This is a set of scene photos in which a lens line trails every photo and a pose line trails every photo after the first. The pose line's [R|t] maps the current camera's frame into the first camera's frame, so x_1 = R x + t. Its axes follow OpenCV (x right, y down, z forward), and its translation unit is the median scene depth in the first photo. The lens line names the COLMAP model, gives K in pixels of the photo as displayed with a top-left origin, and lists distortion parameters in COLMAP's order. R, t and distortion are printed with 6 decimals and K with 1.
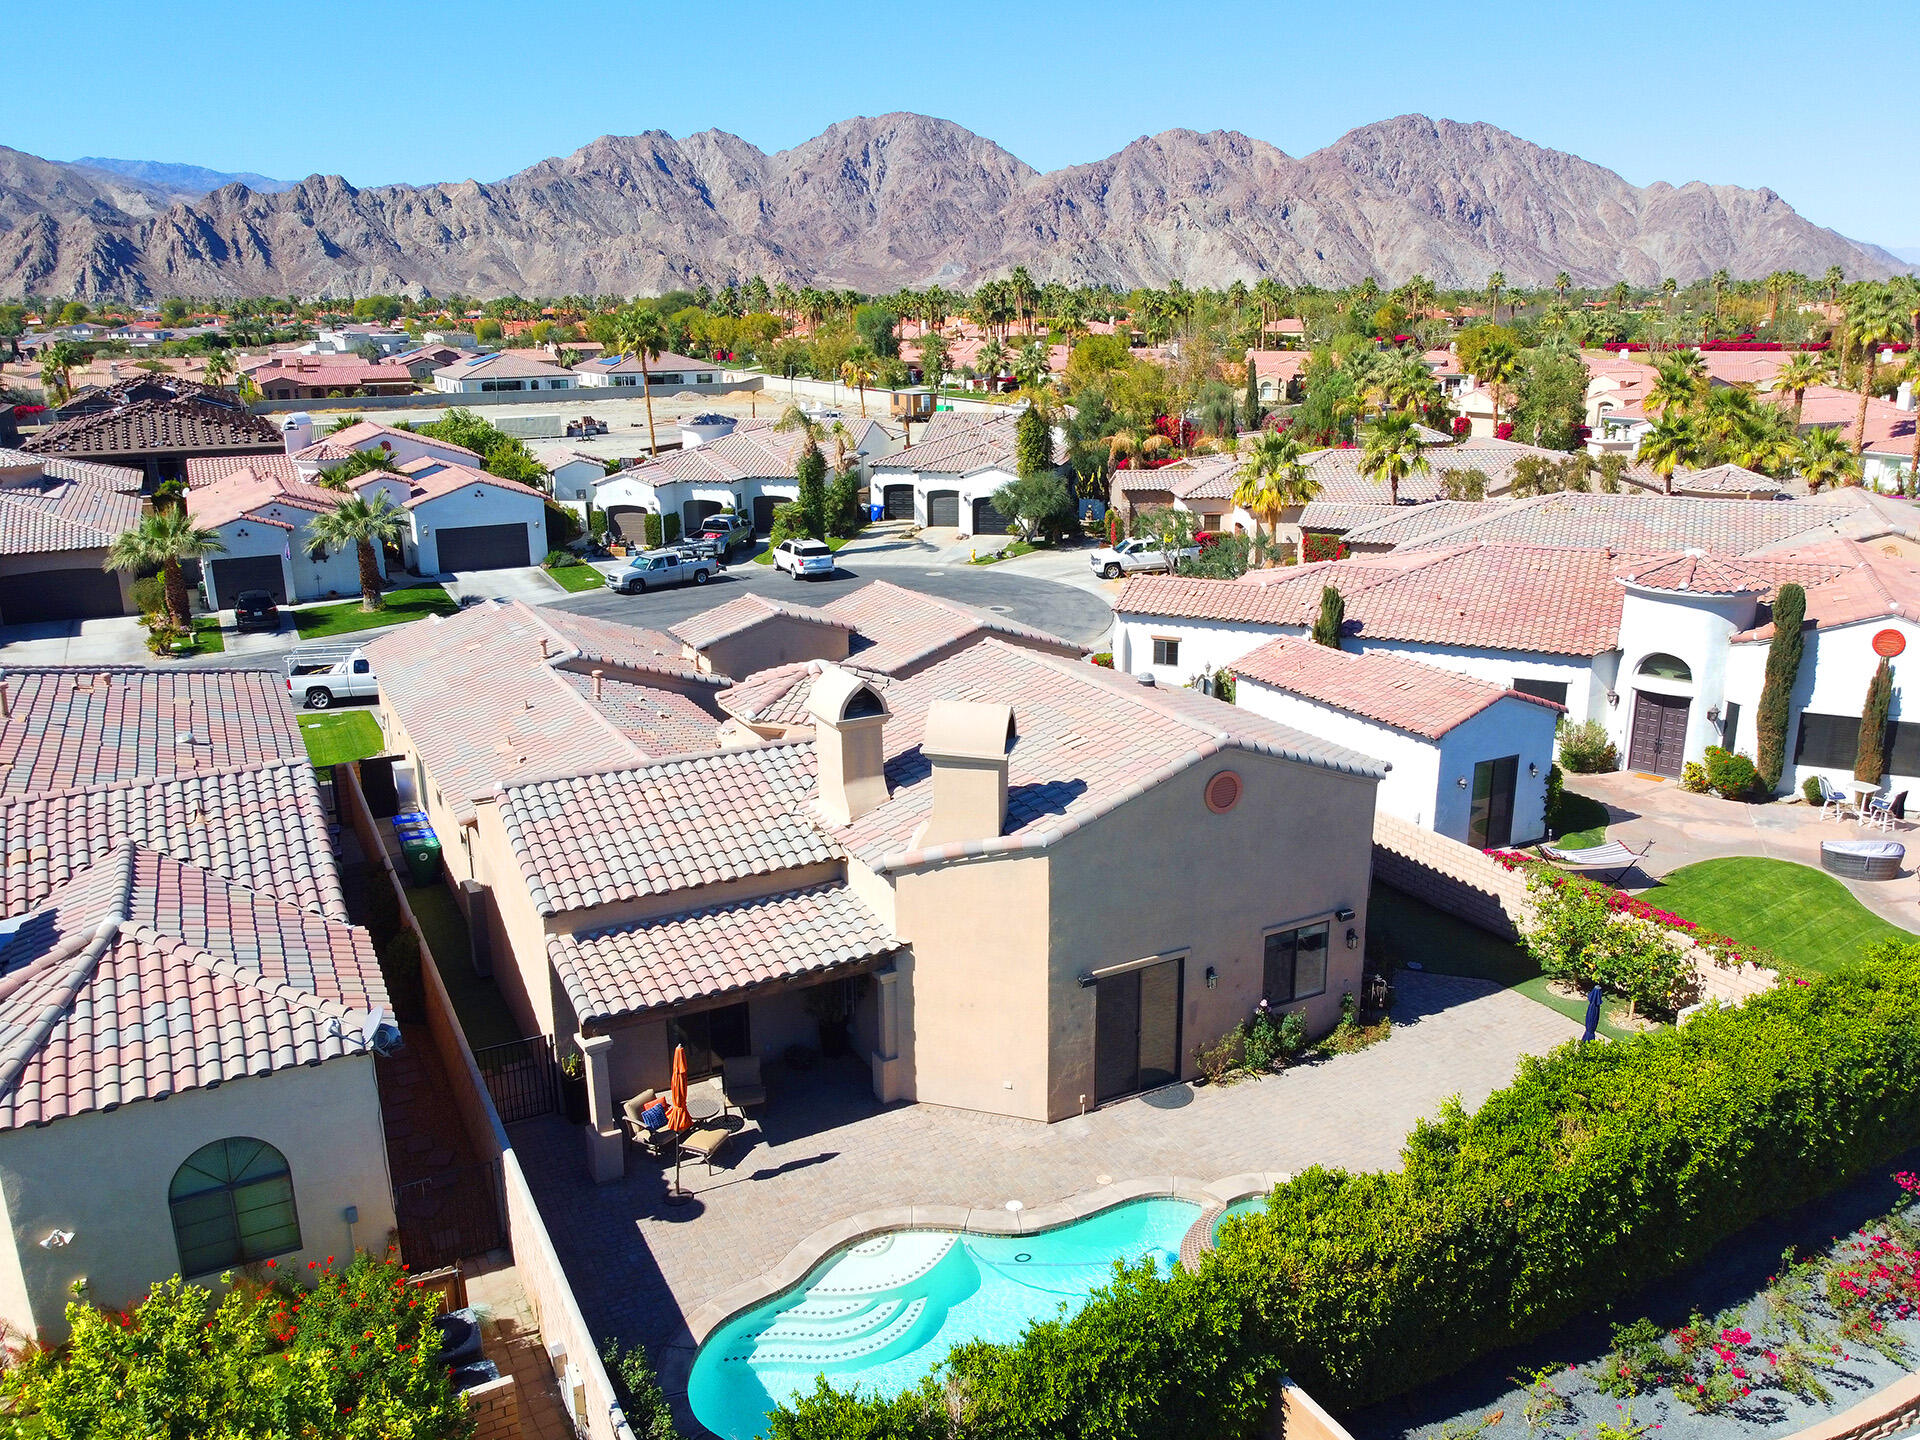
lens RADIAL K [[1457.2, 0, 975.3], [0, 1457.2, 708.7], [0, 0, 1]] dist [-0.001967, 0.000641]
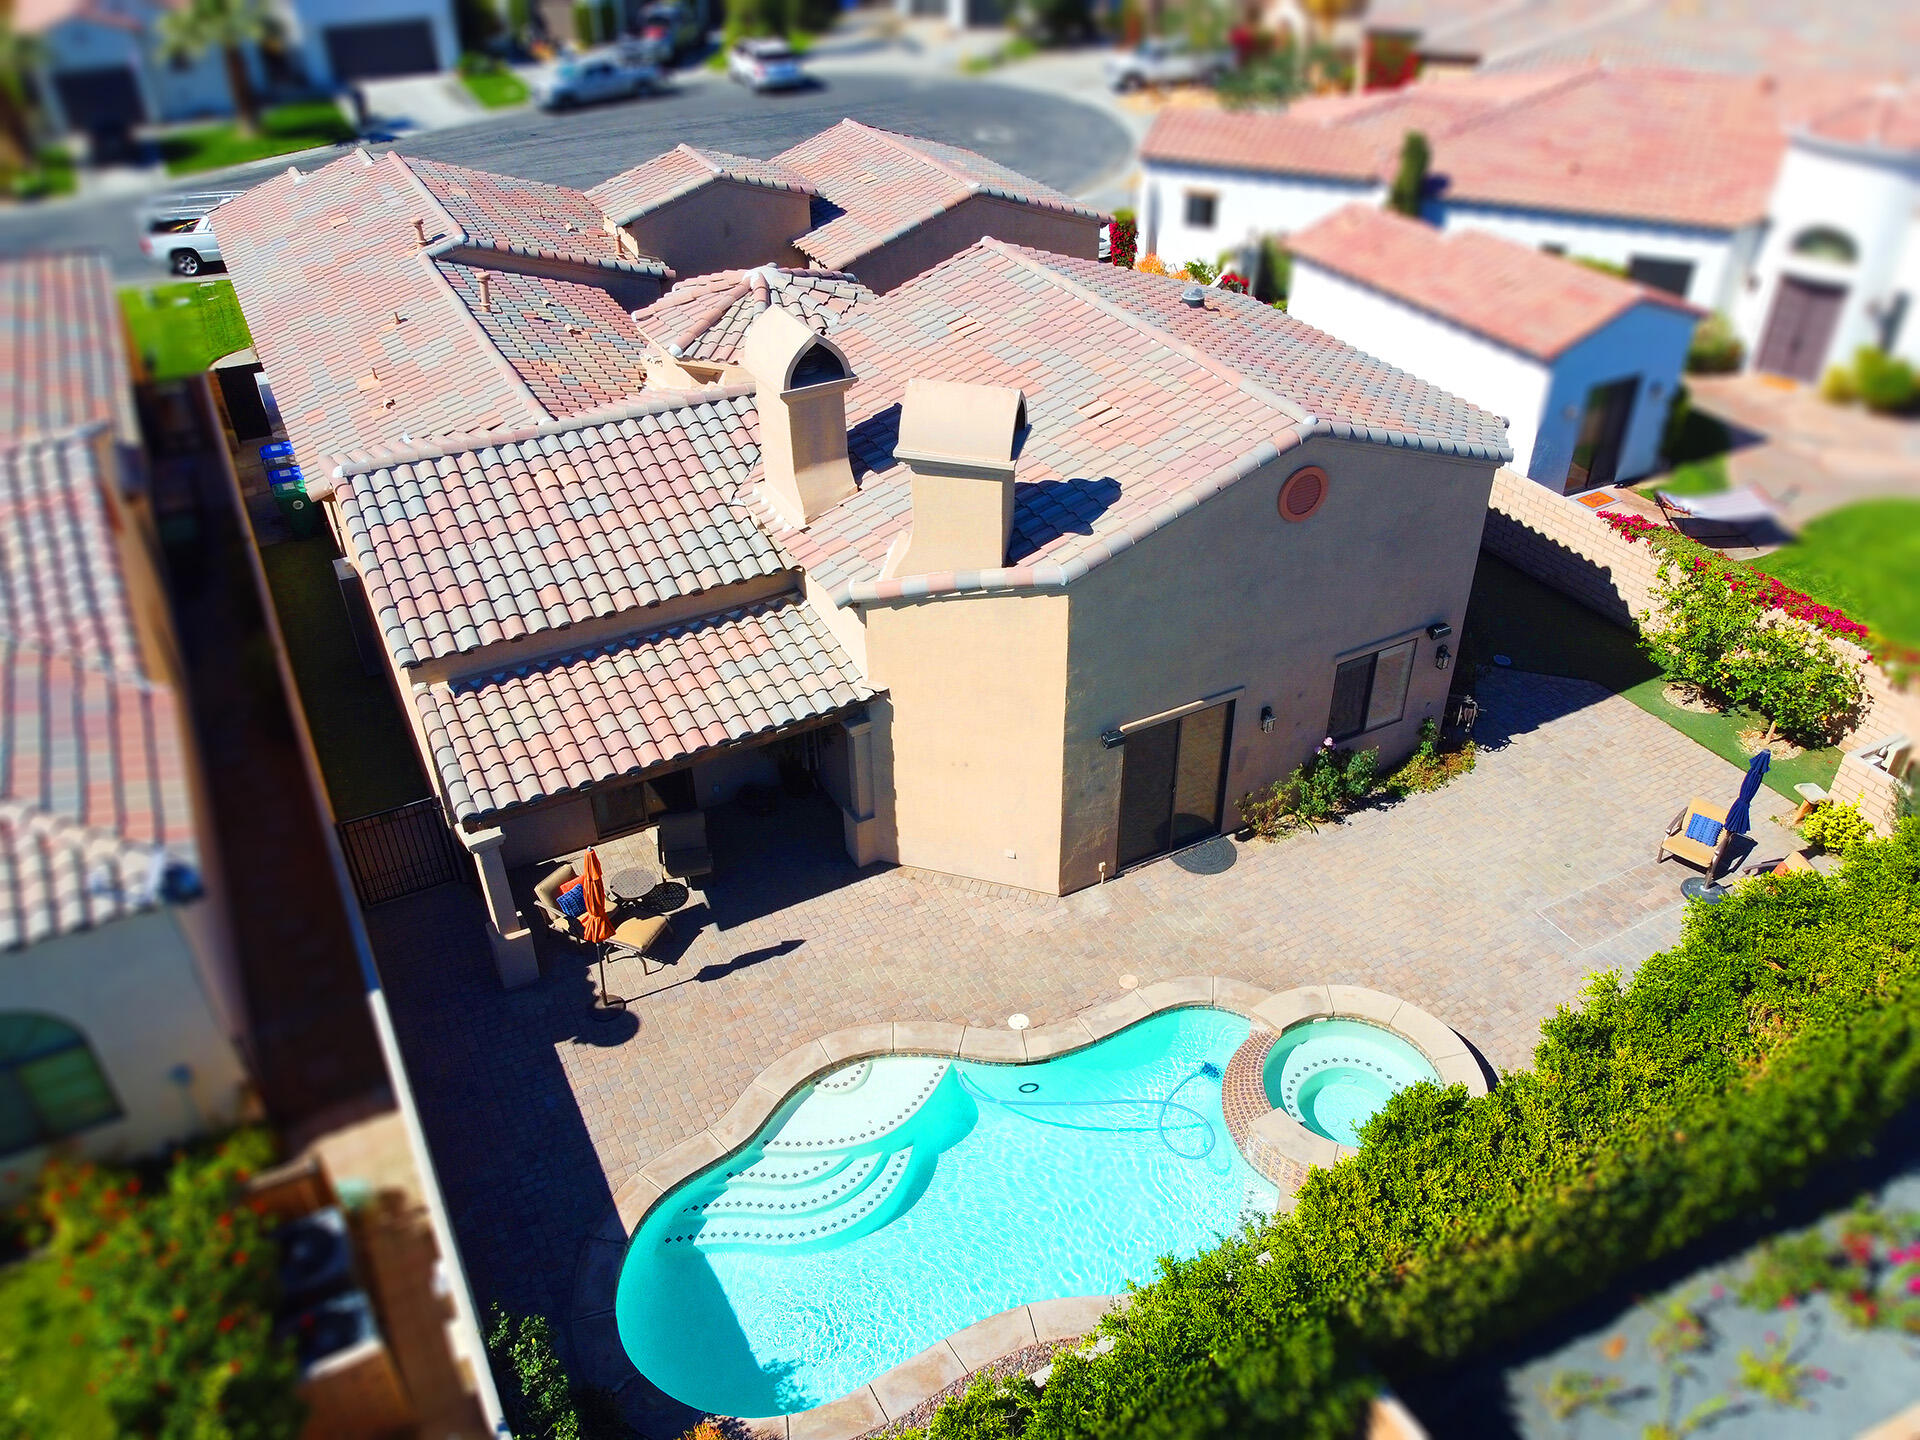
lens RADIAL K [[1457.2, 0, 974.2], [0, 1457.2, 711.8], [0, 0, 1]] dist [-0.001967, 0.000641]
pose [[0.999991, -0.001625, 0.003963, -0.000860], [0.000232, 0.944434, 0.328702, -0.074474], [-0.004277, -0.328698, 0.944425, 0.234507]]
